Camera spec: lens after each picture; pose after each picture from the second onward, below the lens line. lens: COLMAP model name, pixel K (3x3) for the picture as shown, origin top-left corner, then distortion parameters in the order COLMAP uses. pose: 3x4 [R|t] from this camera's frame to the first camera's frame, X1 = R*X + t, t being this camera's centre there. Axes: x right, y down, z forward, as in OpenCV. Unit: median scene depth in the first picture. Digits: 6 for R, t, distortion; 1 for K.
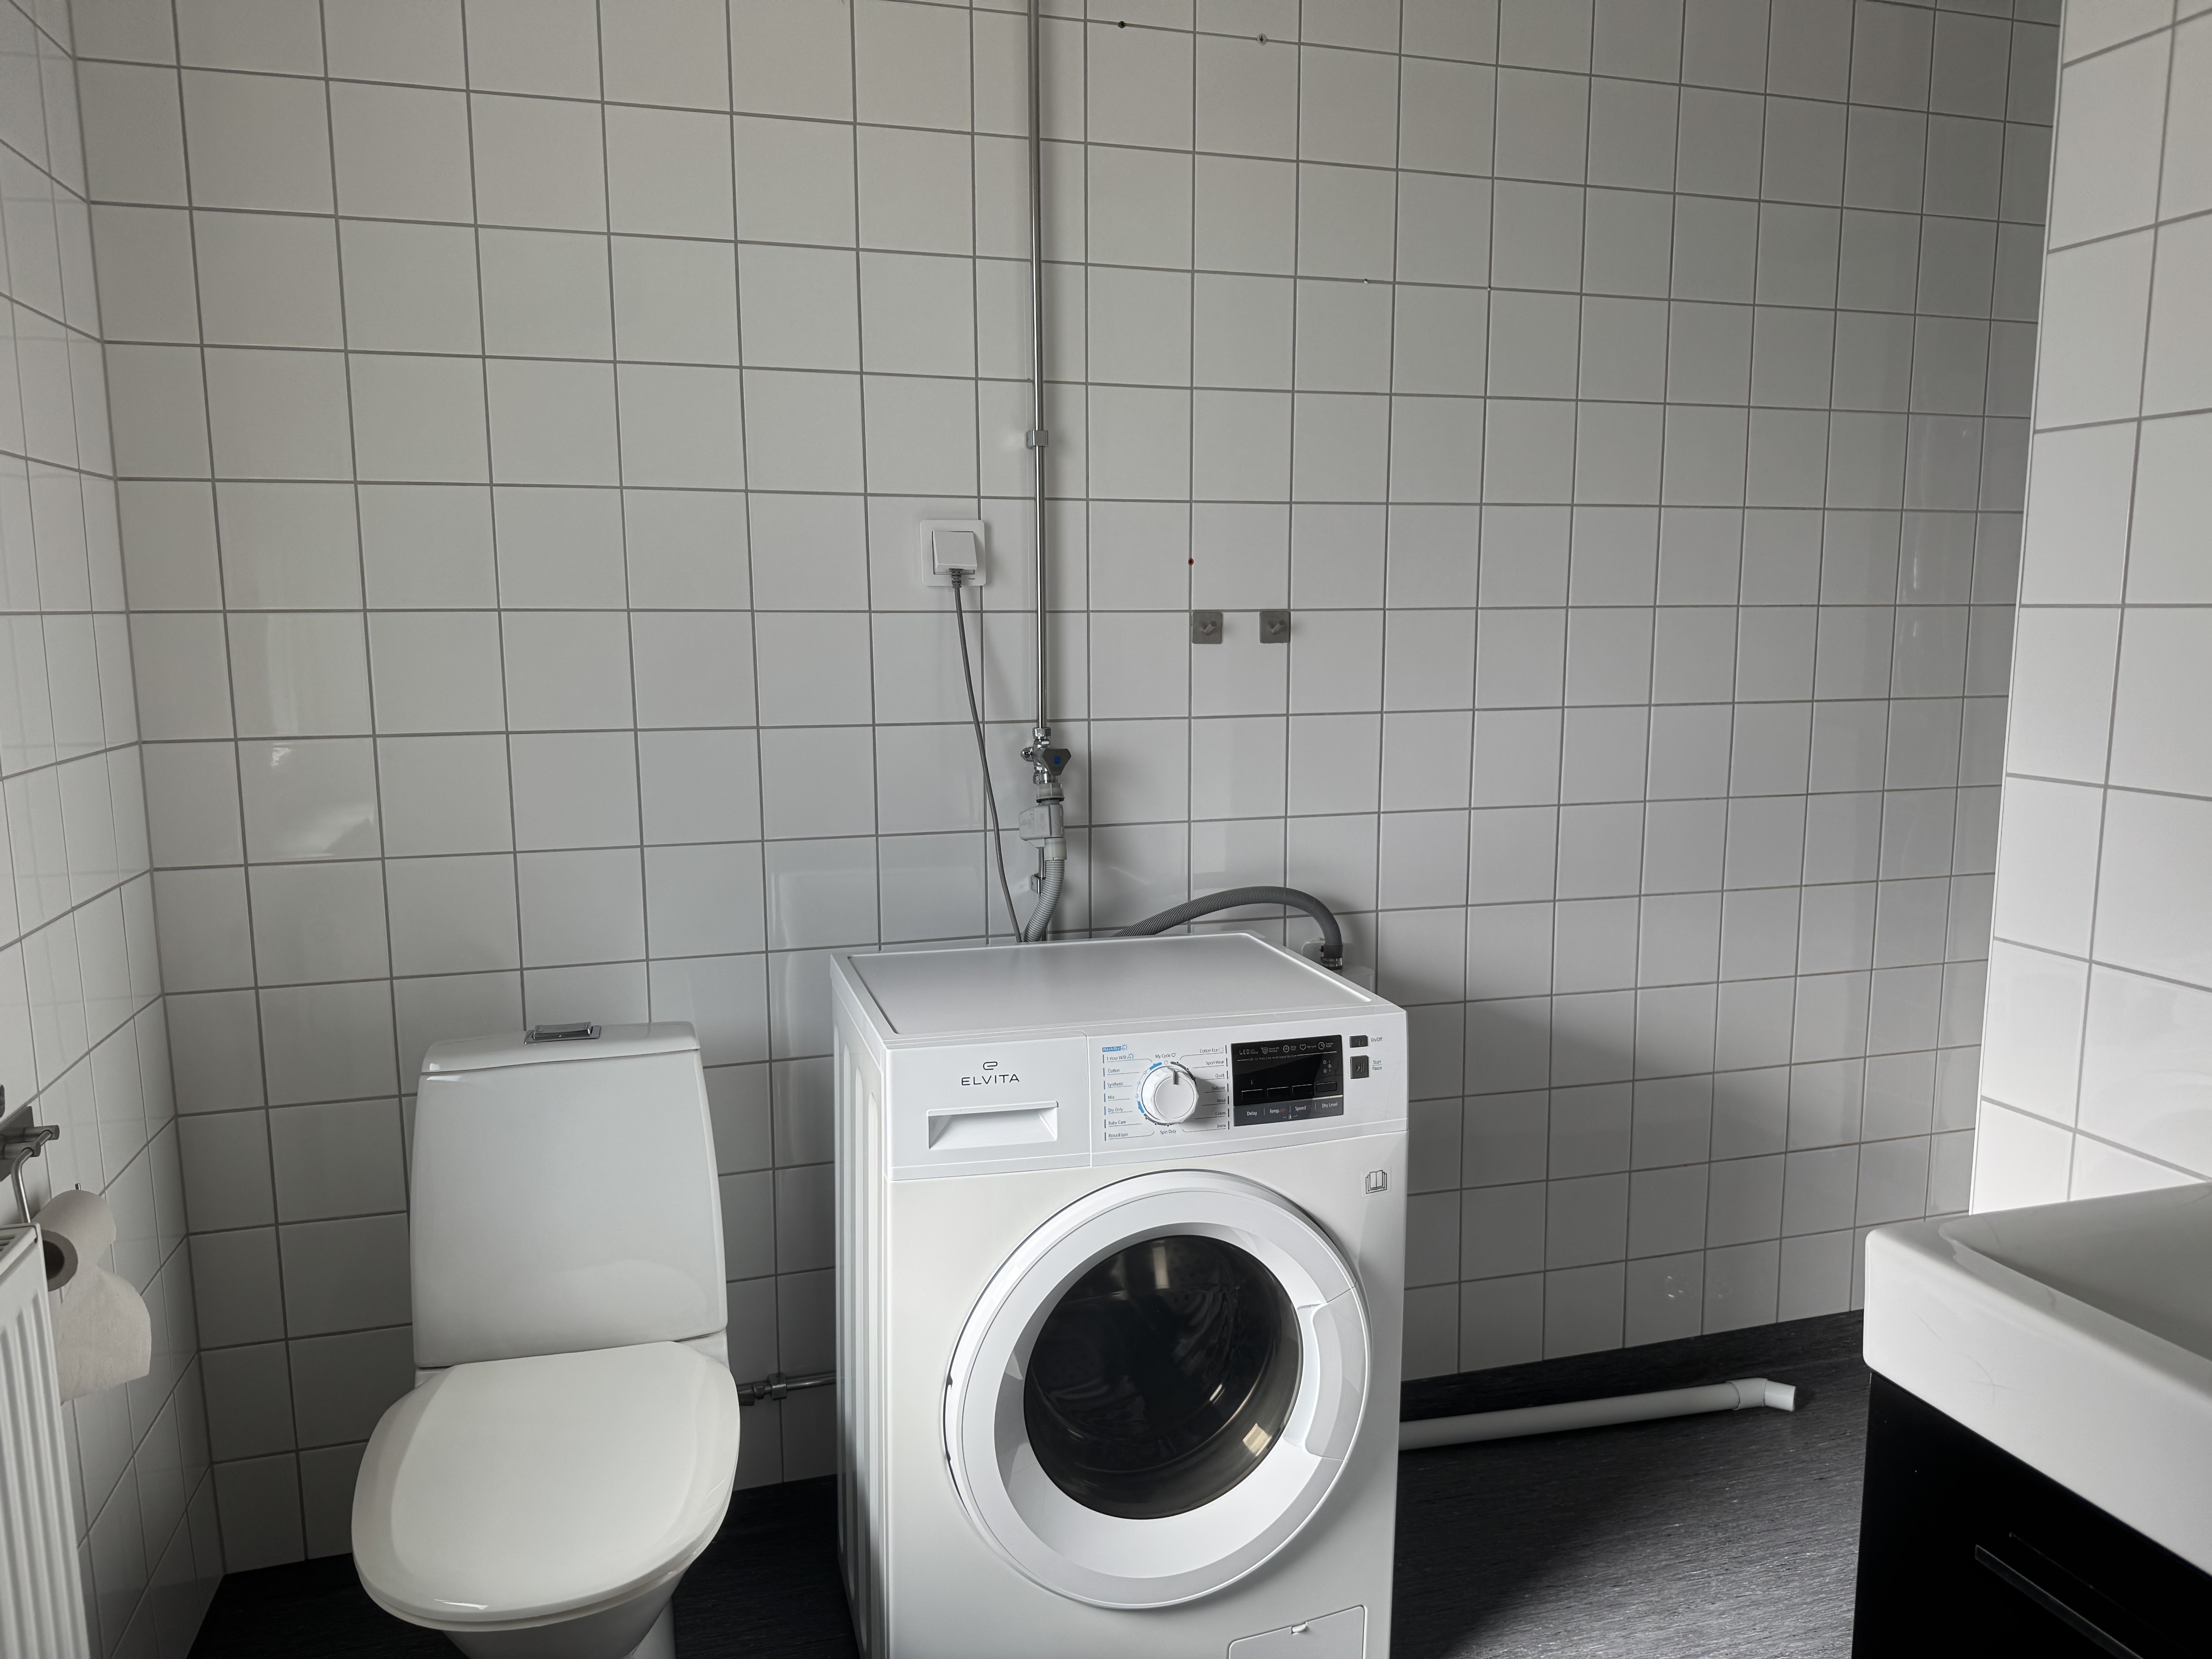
lens RADIAL K [[1565.8, 0, 1106.0], [0, 1565.8, 829.5], [0, 0, 1]] dist [0.002032, 0.001637]
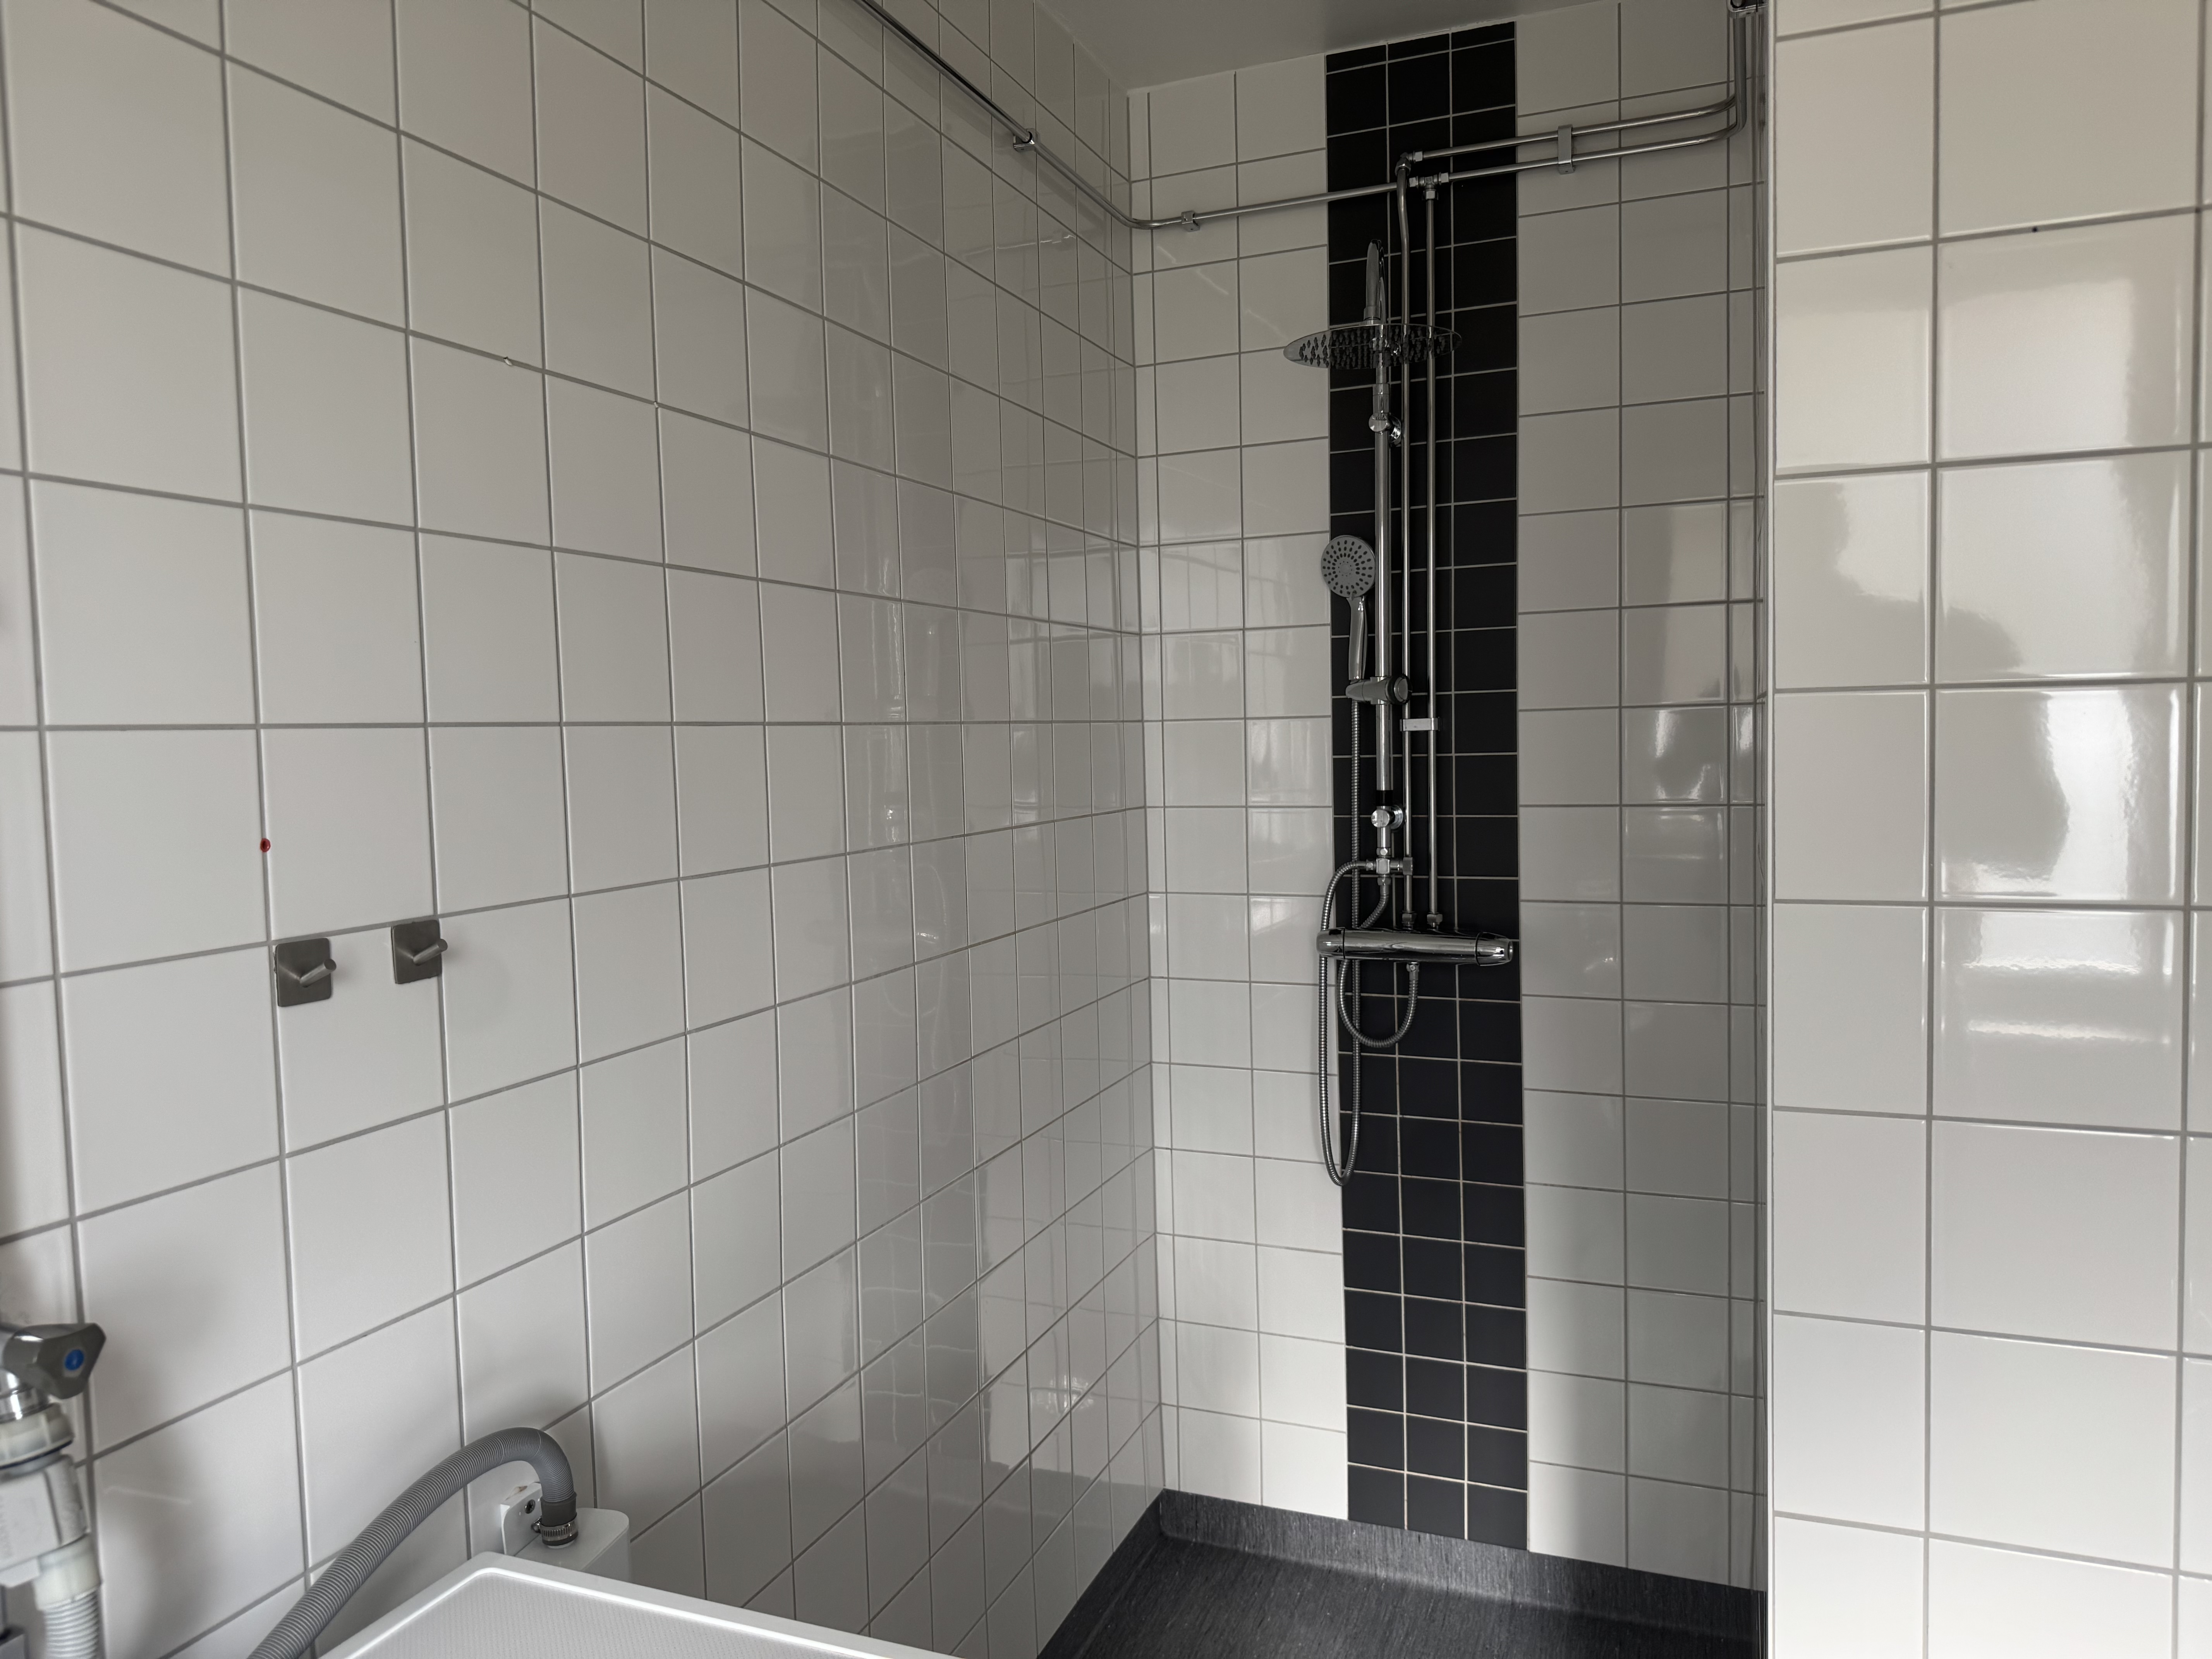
lens RADIAL K [[1565.8, 0, 1106.0], [0, 1565.8, 829.5], [0, 0, 1]] dist [0.002032, 0.001637]
pose [[0.627261, -0.056032, 0.776791, -0.159676], [0.127904, 0.991277, -0.031780, -0.124443], [-0.768234, 0.119289, 0.628957, 0.479514]]
